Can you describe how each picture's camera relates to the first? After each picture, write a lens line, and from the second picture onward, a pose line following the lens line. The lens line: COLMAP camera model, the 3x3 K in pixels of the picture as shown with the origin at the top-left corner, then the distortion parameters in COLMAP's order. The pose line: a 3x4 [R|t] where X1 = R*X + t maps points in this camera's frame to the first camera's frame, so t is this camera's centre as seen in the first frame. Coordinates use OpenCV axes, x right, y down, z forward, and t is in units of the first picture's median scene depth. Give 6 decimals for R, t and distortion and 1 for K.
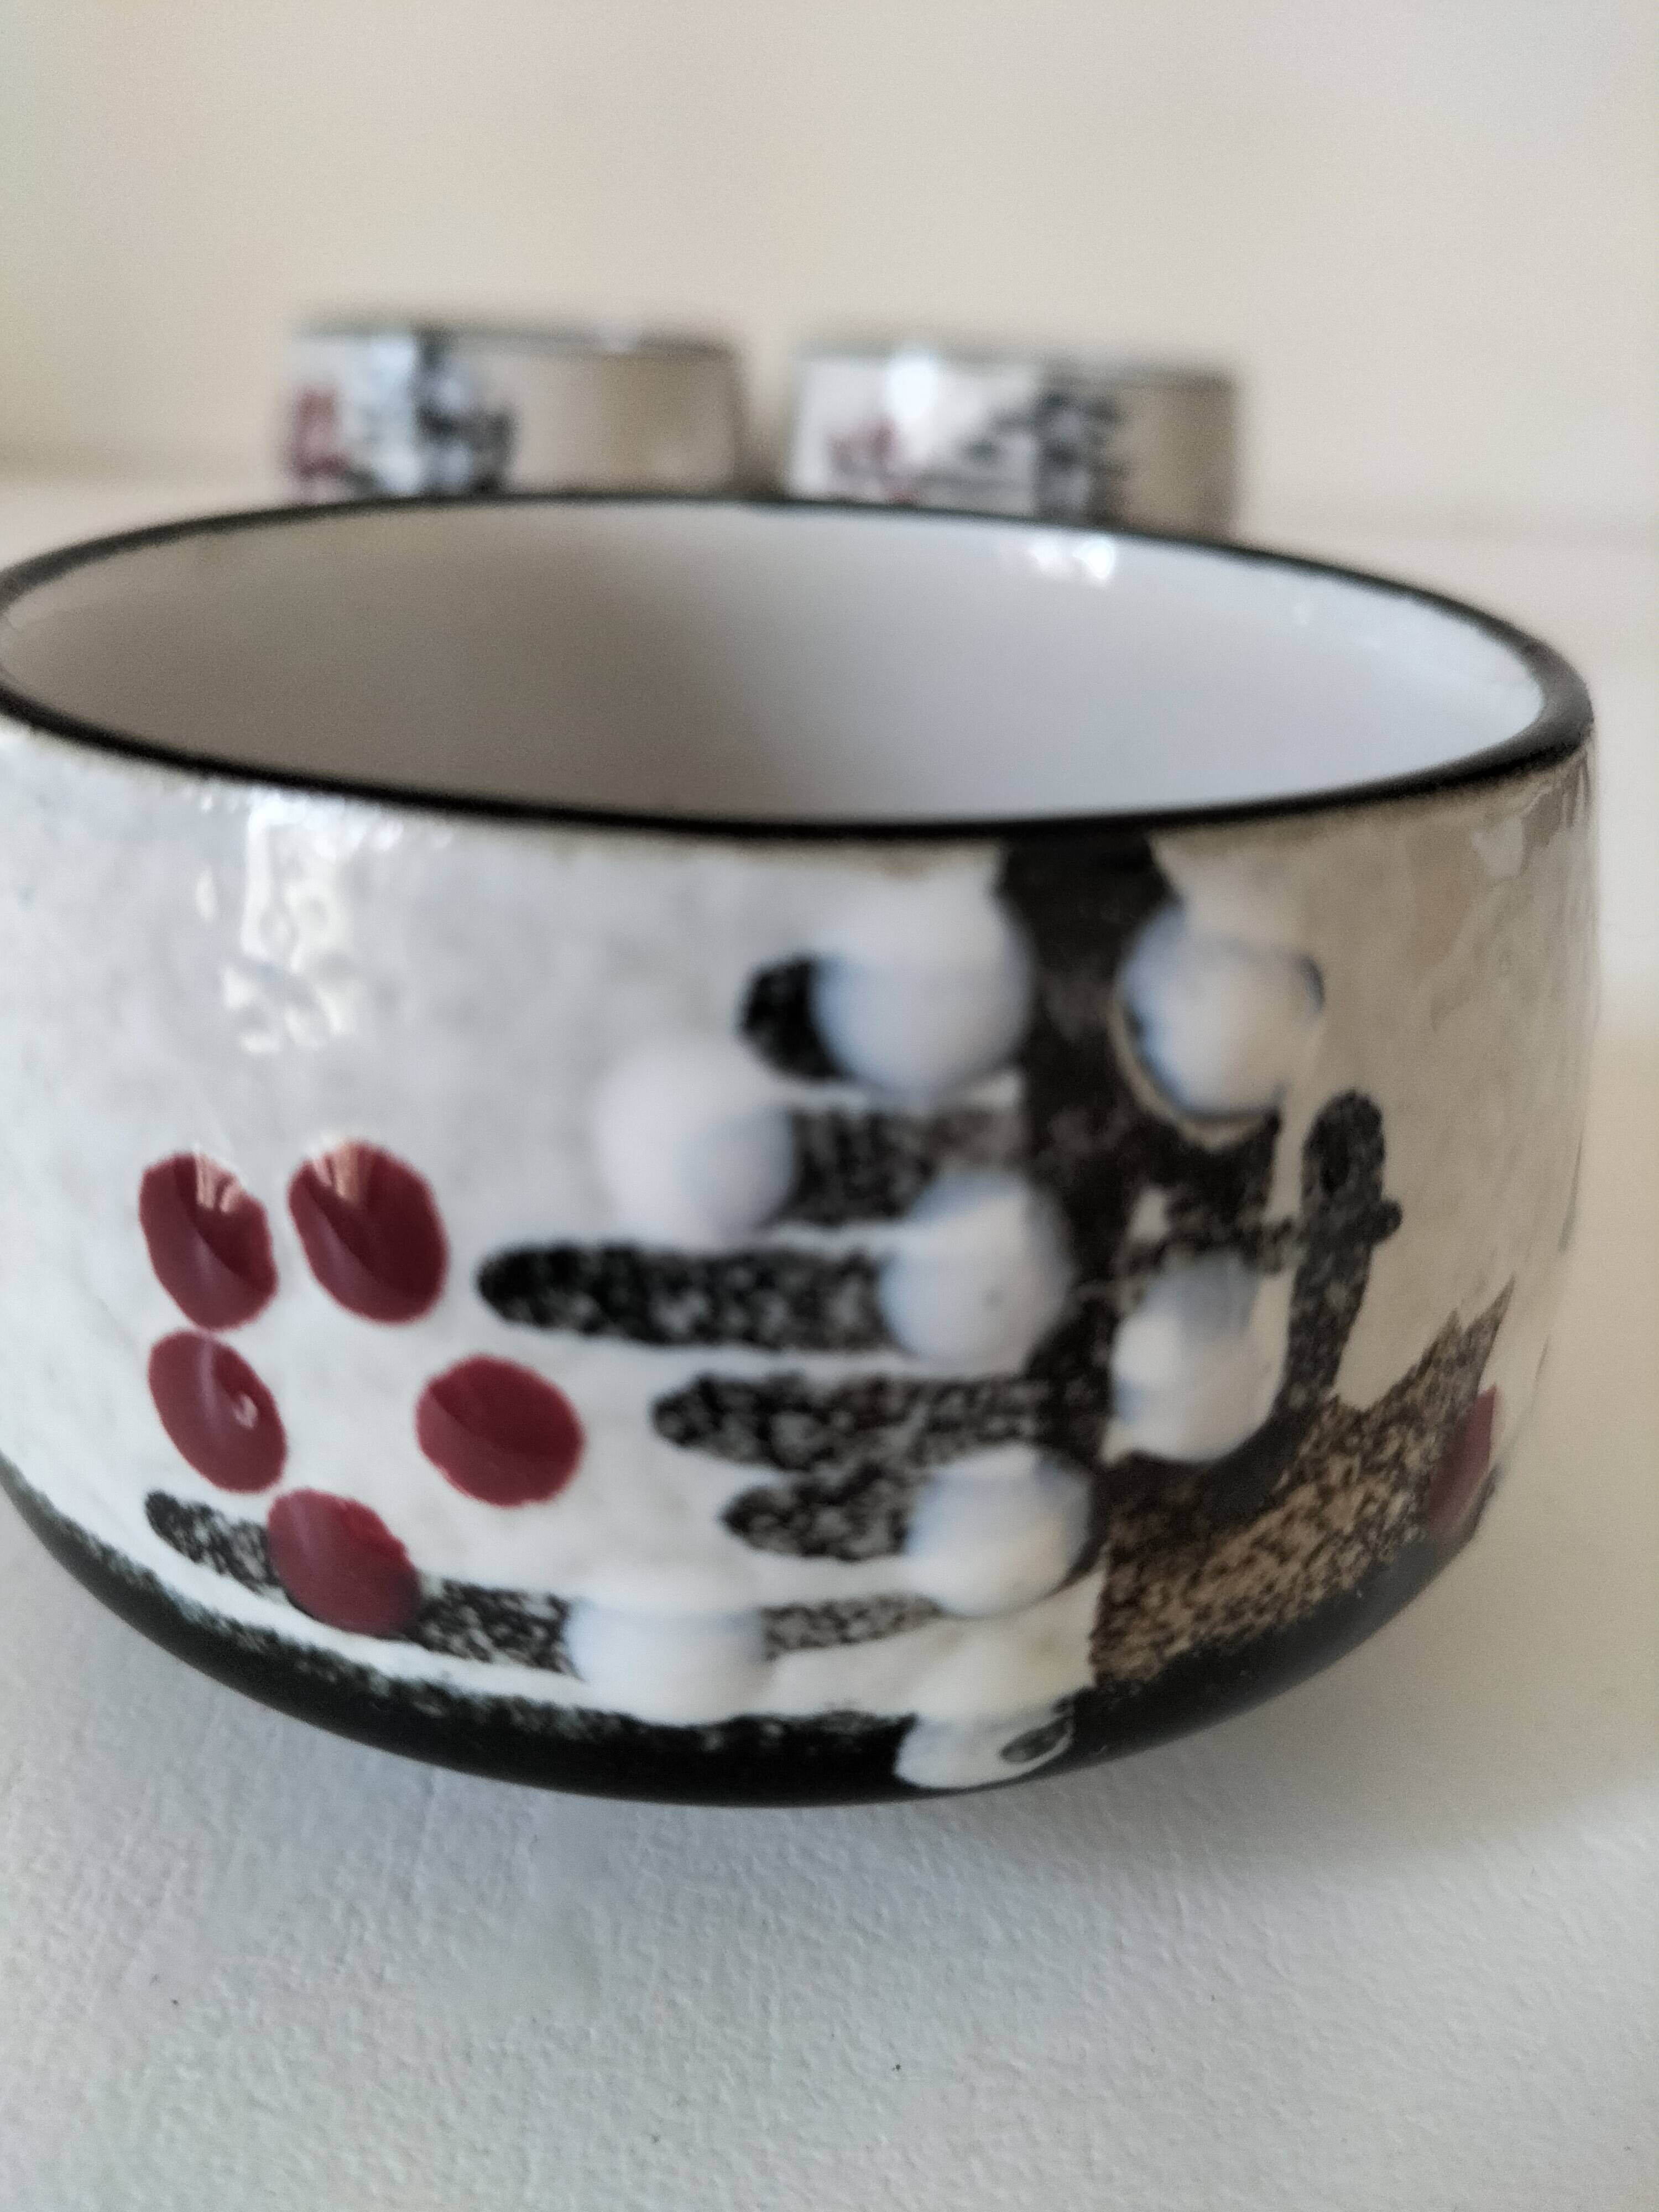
lens RADIAL K [[1821.4, 0, 829.5], [0, 1821.4, 1106.0], [0, 0, 1]] dist [0.103338, -0.231654]
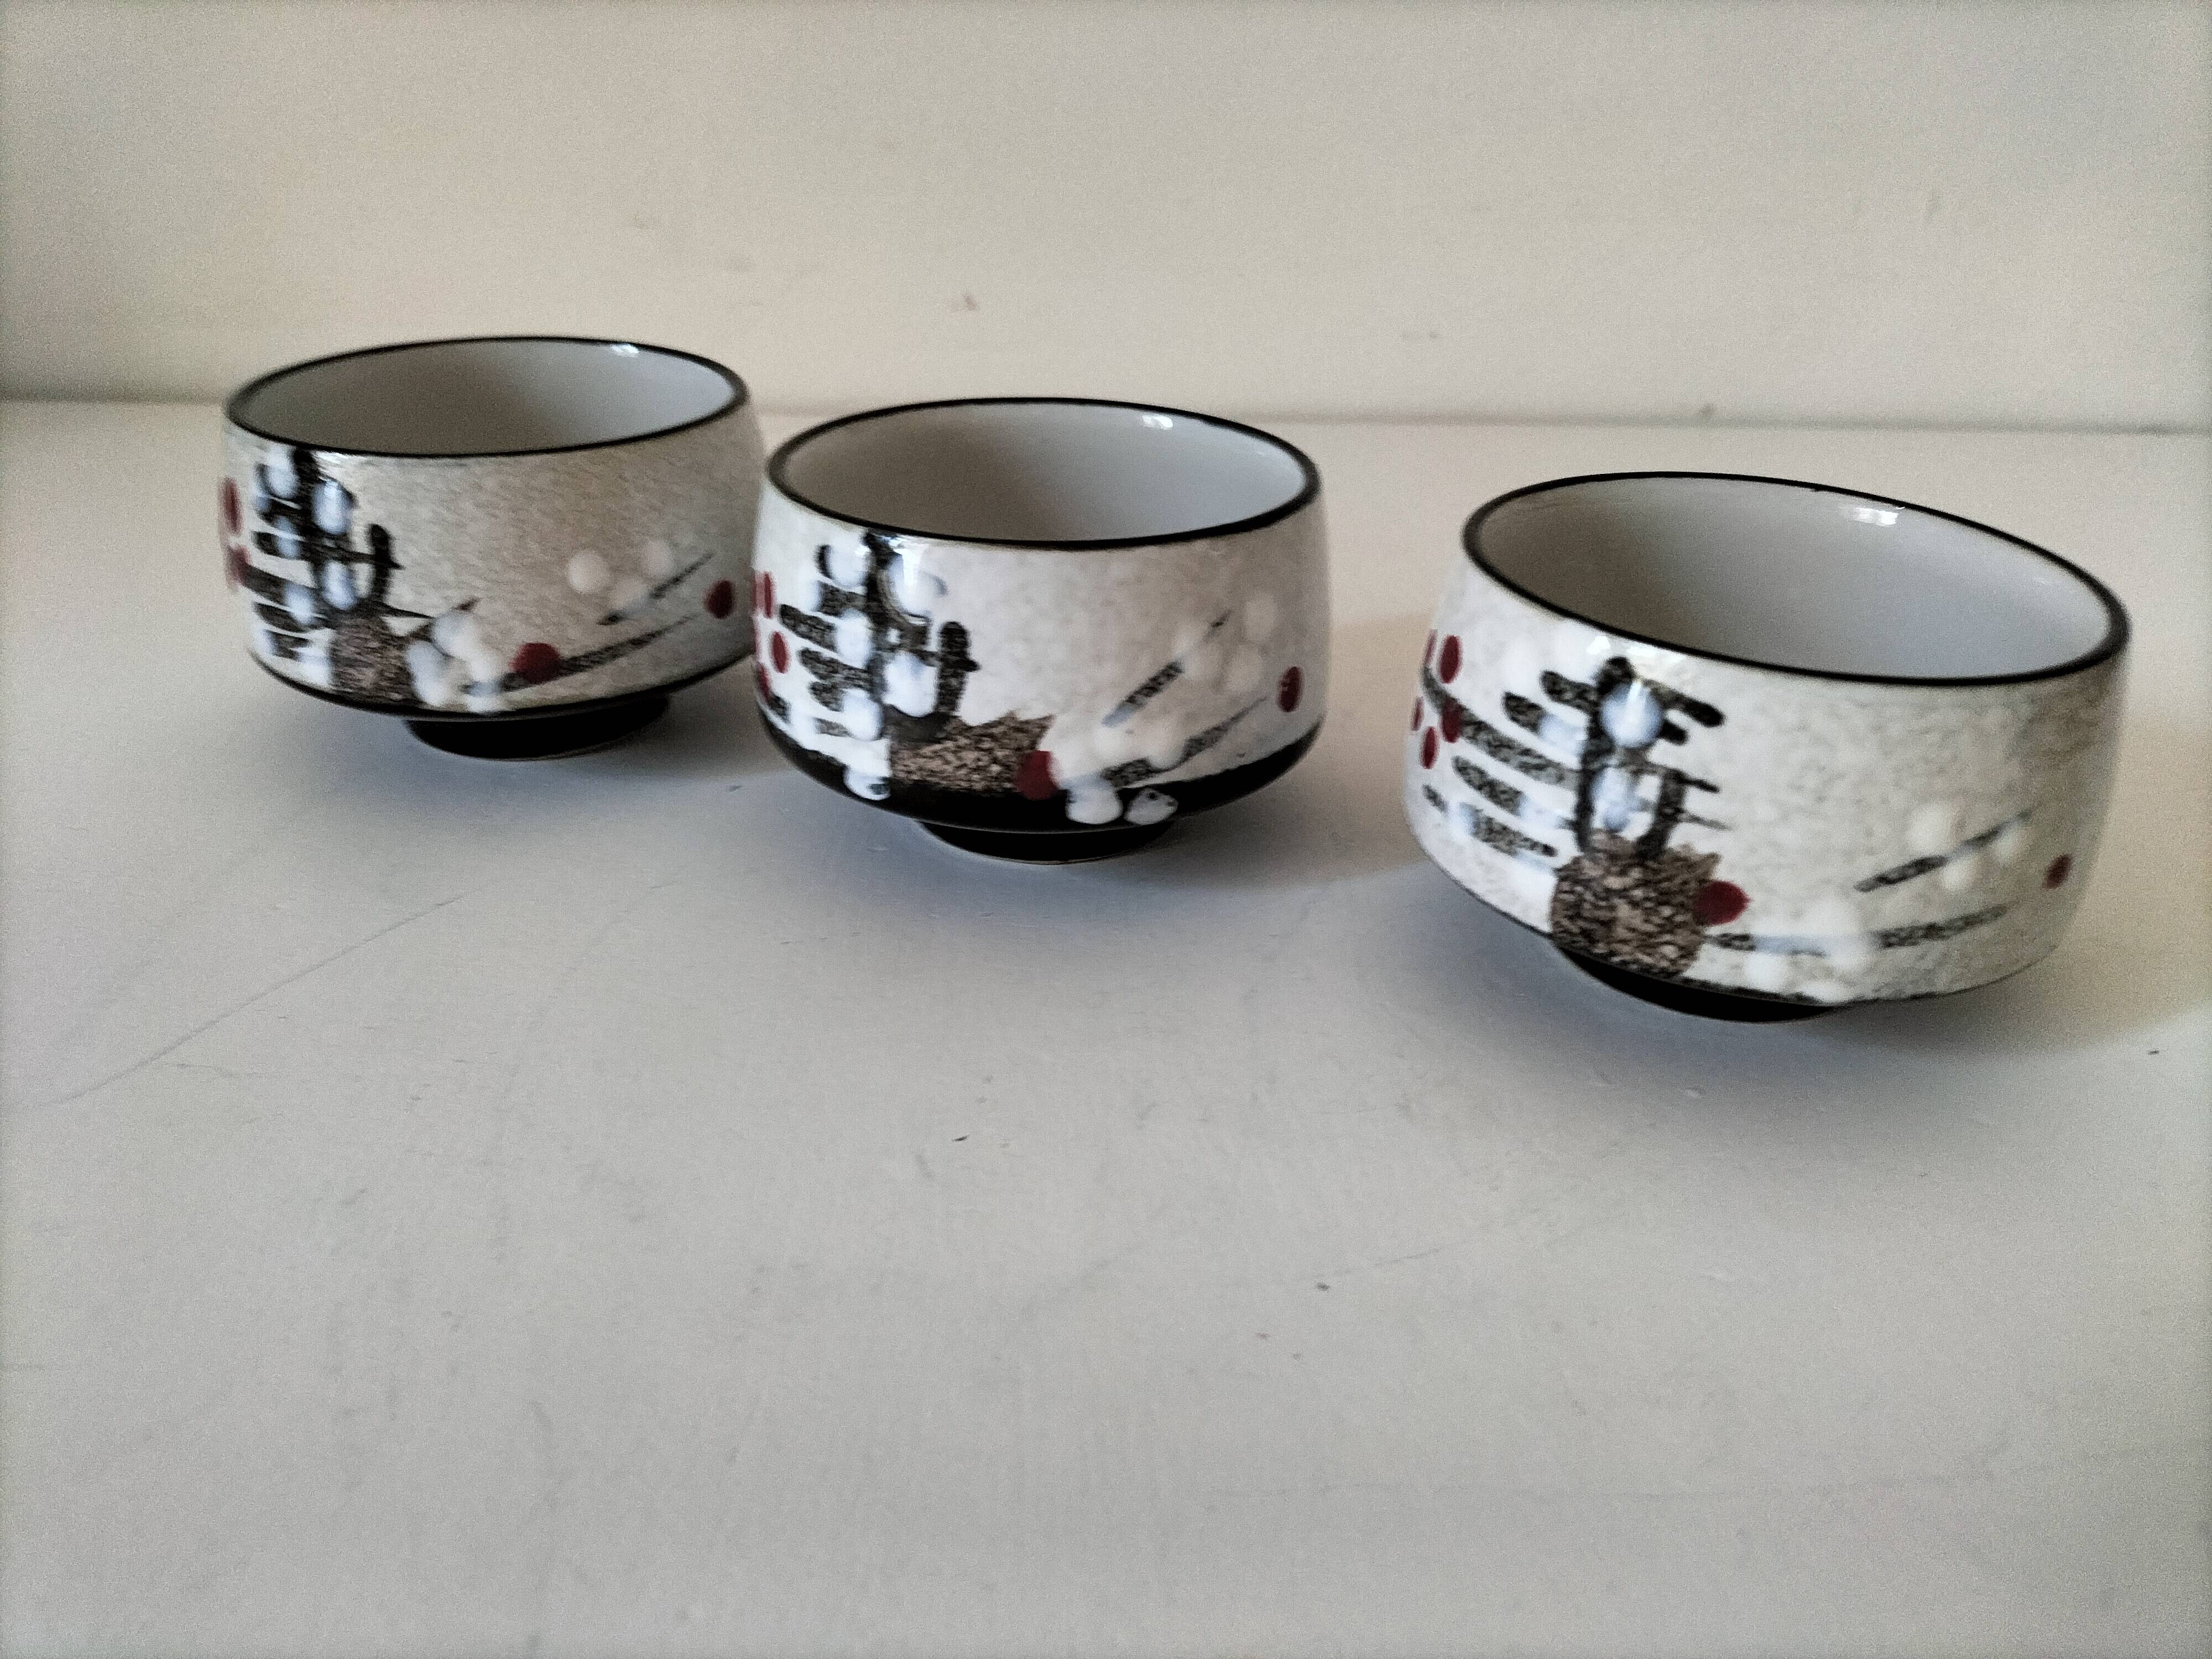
lens RADIAL K [[1821.4, 0, 1104.7], [0, 1821.4, 883.5], [0, 0, 1]] dist [0.103338, -0.231654]
pose [[0.698423, 0.311401, -0.644387, 3.013580], [-0.302749, 0.944402, 0.128247, -0.072017], [0.648497, 0.105517, 0.753868, -1.483308]]
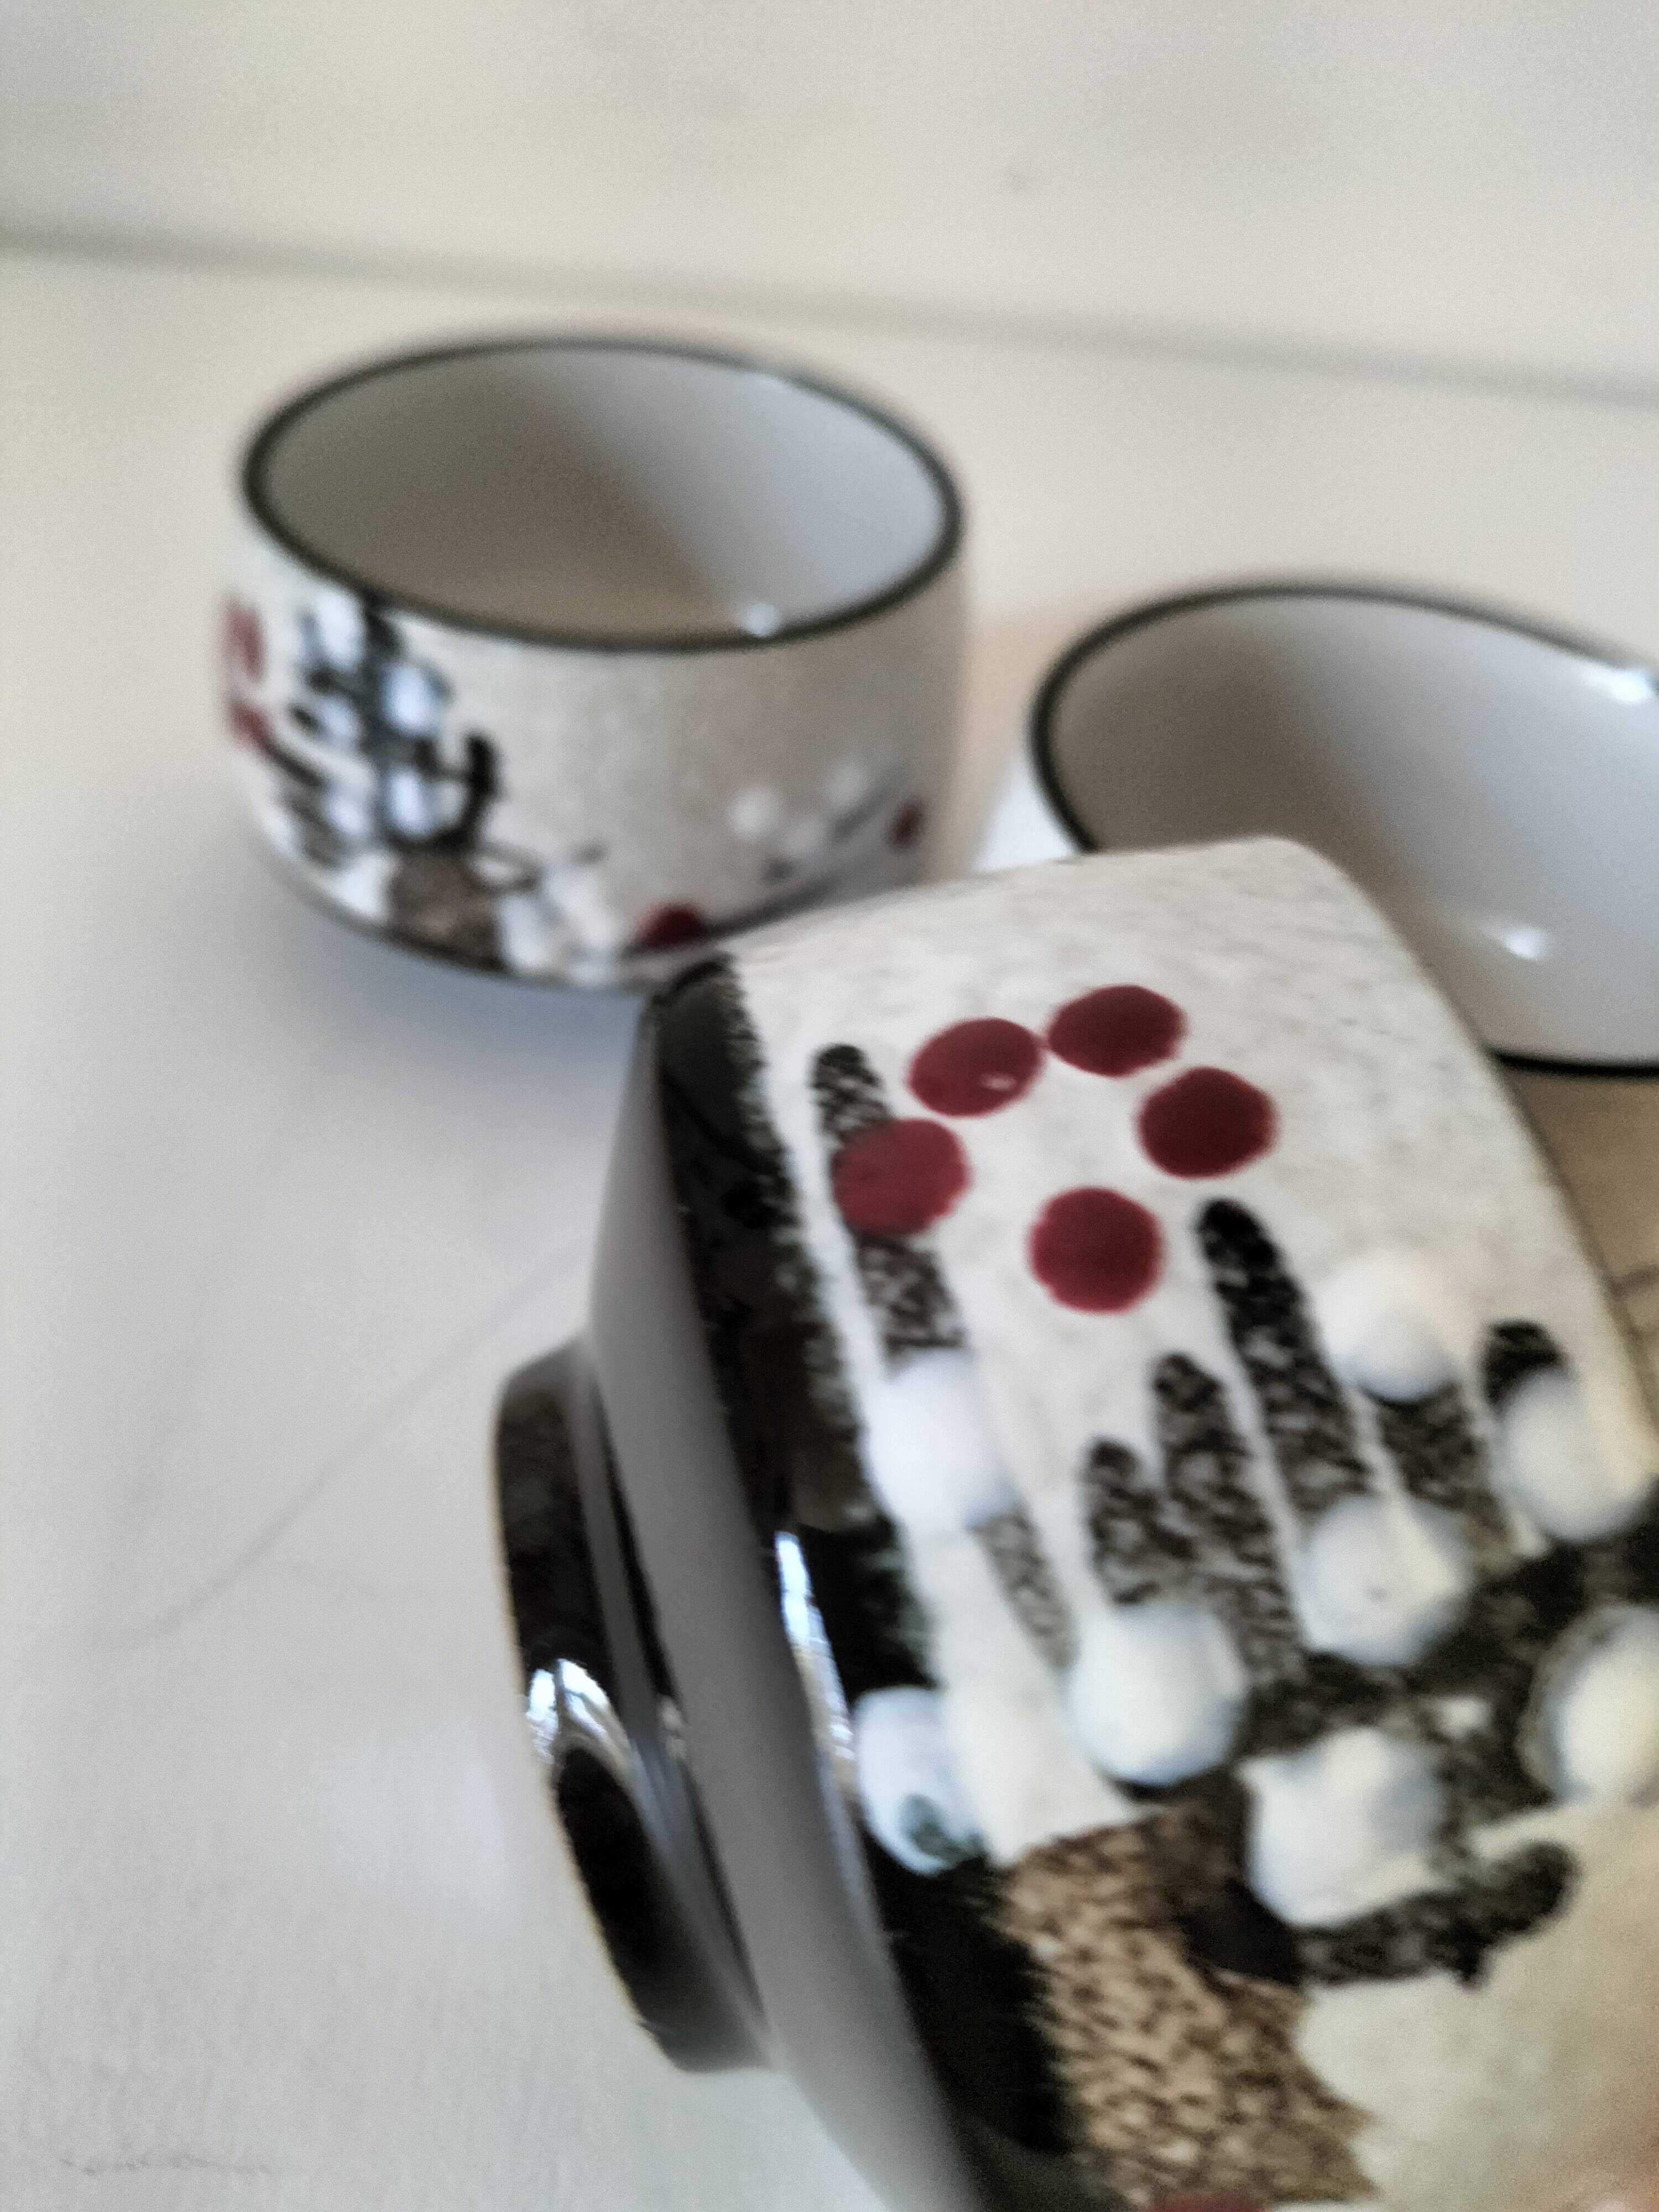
lens RADIAL K [[1821.4, 0, 829.5], [0, 1821.4, 1106.0], [0, 0, 1]] dist [0.103338, -0.231654]
pose [[0.332465, 0.887718, -0.318471, 0.067776], [-0.878189, 0.168269, -0.447738, 0.867776], [-0.343876, 0.428535, 0.835528, -0.021368]]
